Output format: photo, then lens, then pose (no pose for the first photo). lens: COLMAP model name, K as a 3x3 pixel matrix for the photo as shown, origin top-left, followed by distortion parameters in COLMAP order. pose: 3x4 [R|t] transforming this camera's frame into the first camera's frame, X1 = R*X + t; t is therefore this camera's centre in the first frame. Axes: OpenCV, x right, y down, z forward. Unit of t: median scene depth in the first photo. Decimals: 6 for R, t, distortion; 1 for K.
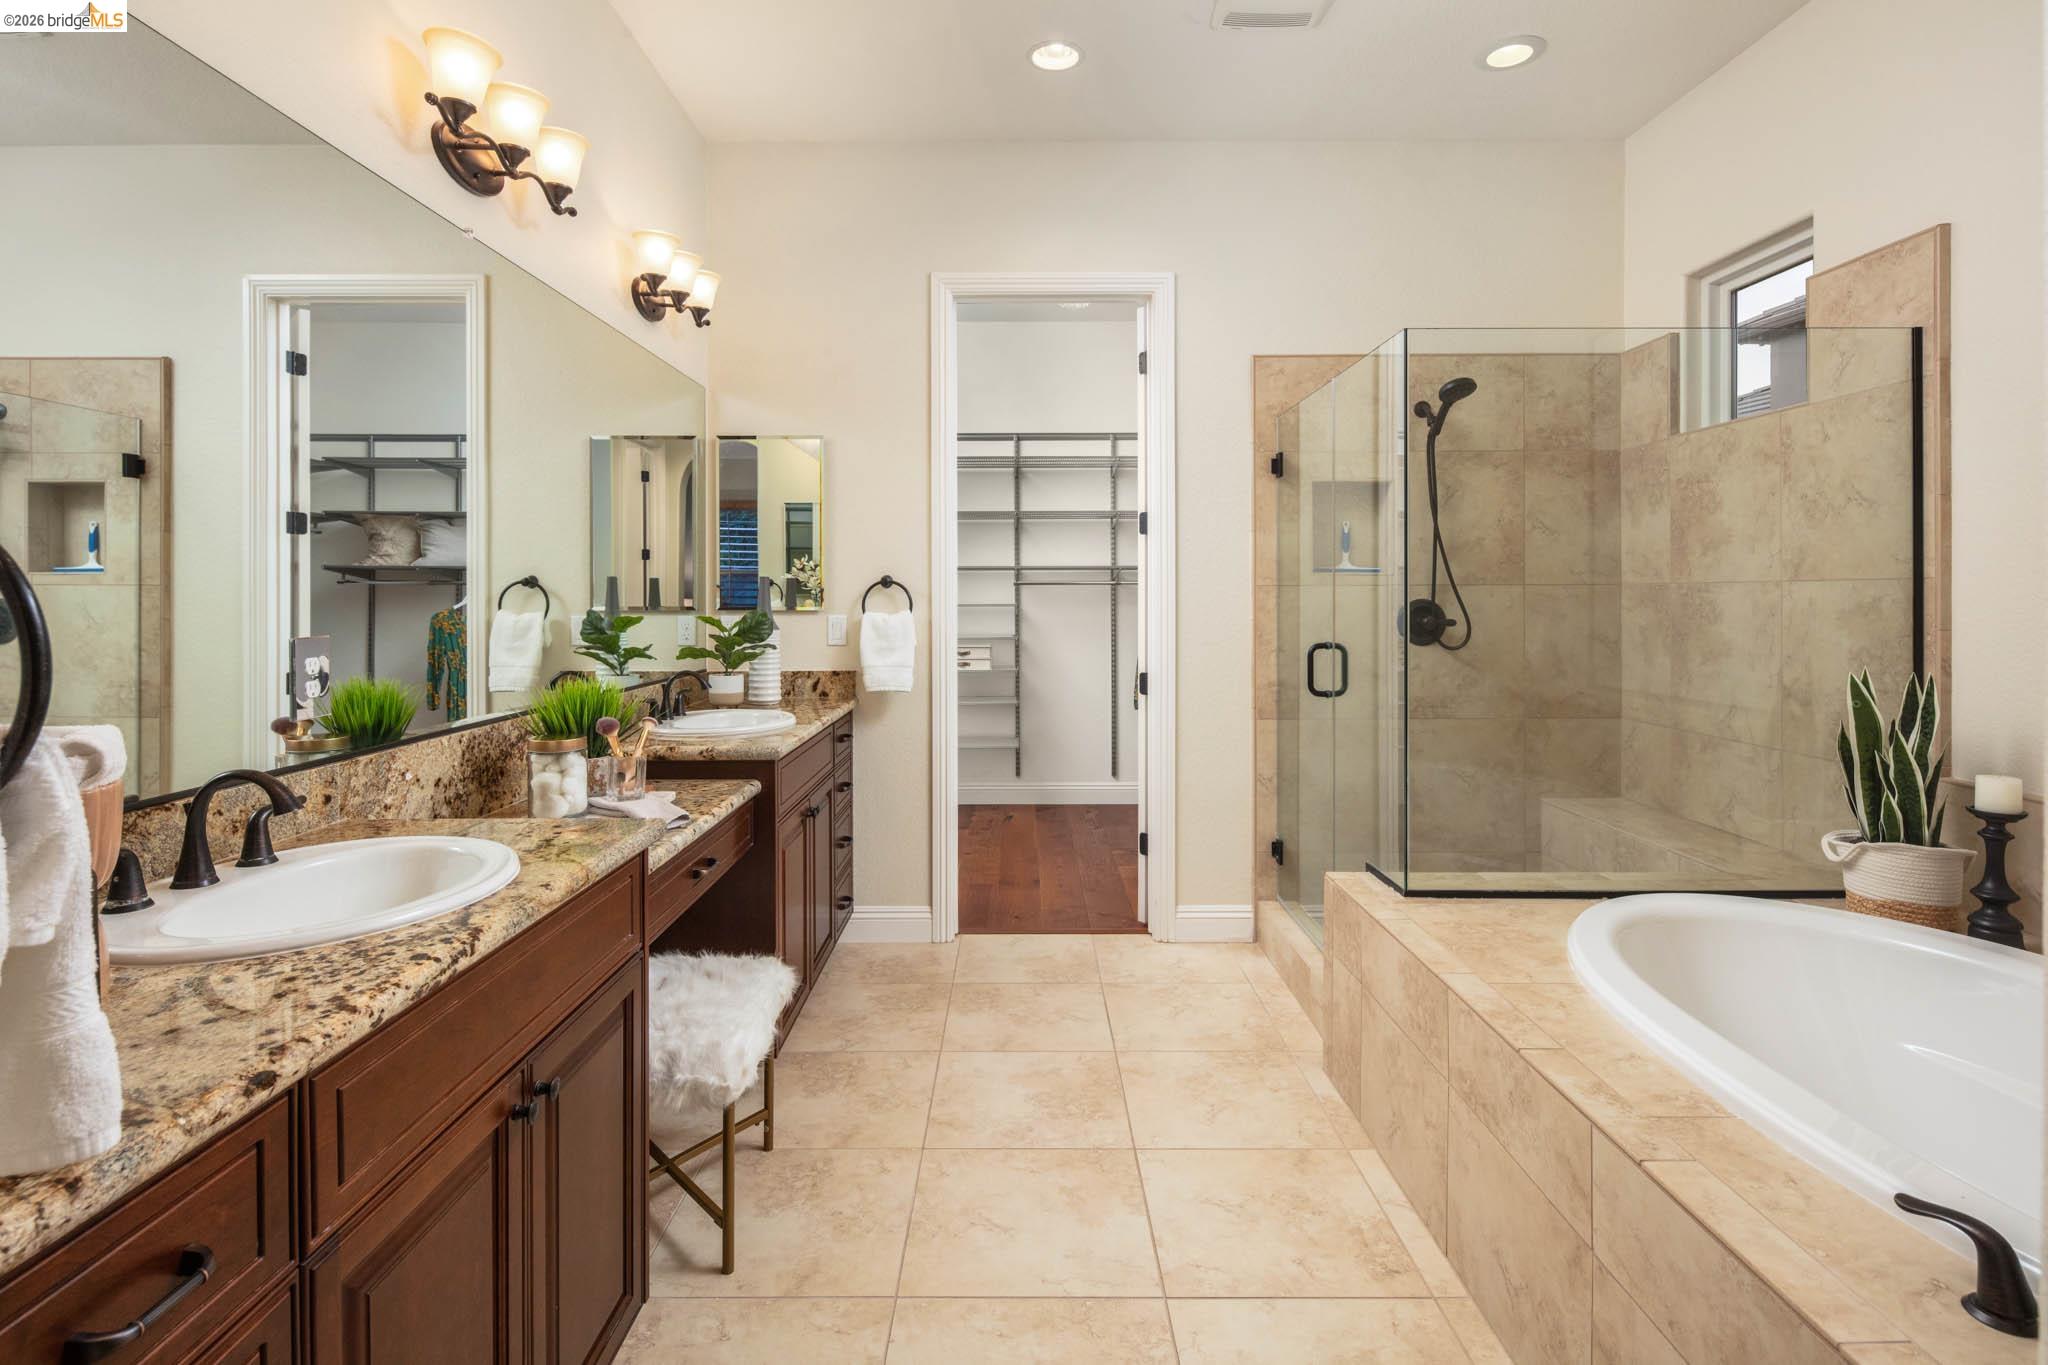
lens RADIAL K [[1002.7, 0, 1022.3], [0, 1002.7, 614.9], [0, 0, 1]] dist [0.001056, -0.000306]
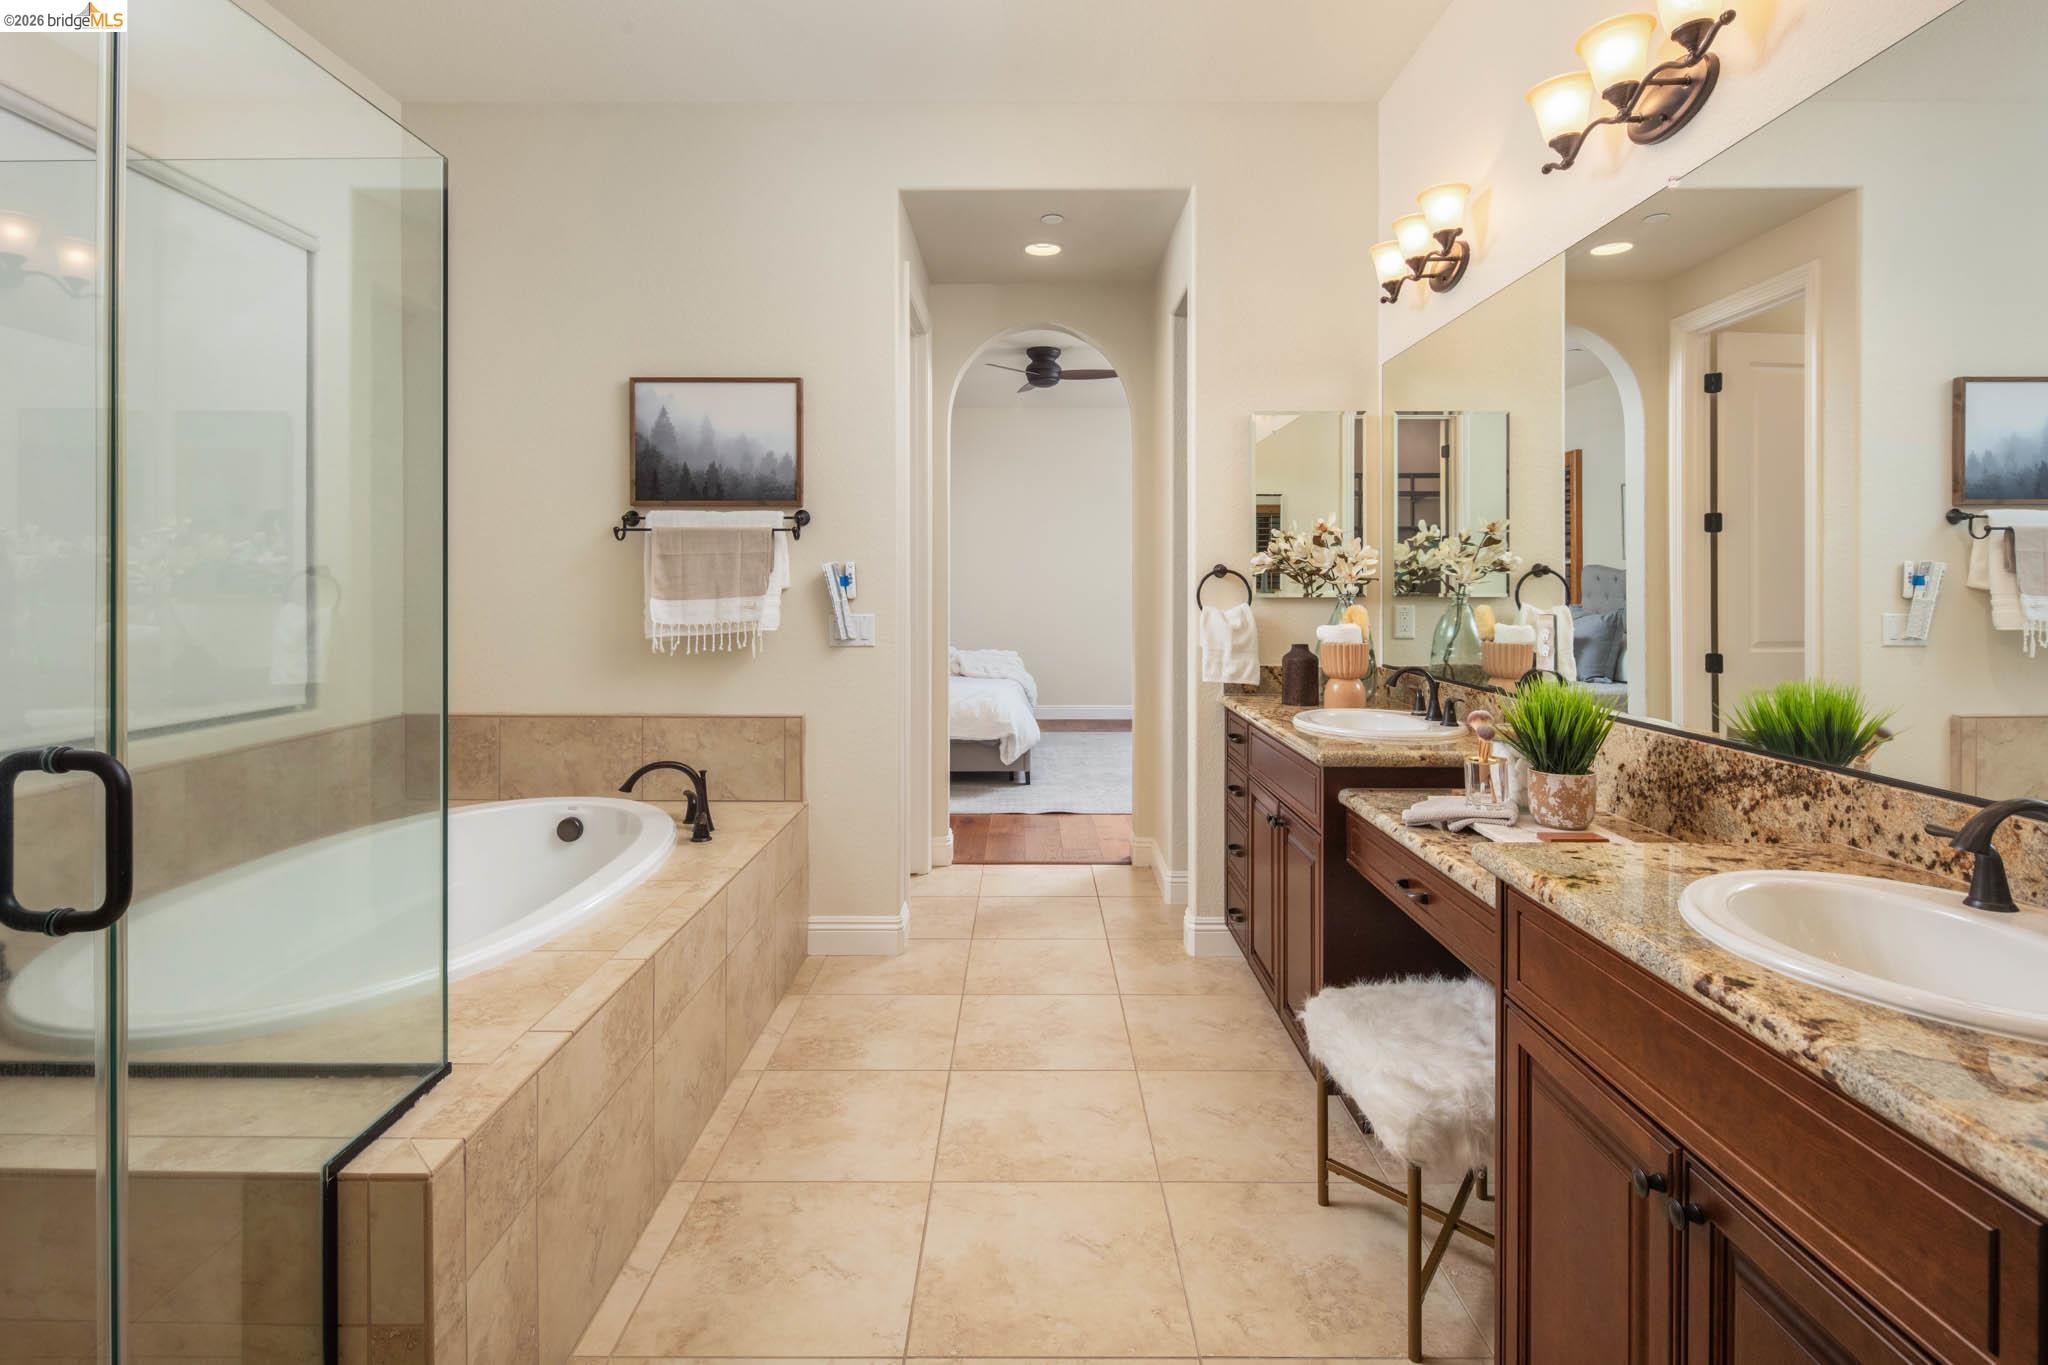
lens RADIAL K [[1002.7, 0, 1022.3], [0, 1002.7, 614.9], [0, 0, 1]] dist [0.001056, -0.000306]
pose [[-0.999990, 0.003134, 0.003262, 0.026884], [0.003294, 0.998728, 0.050306, -0.041119], [-0.003101, 0.050316, -0.998729, 1.963835]]
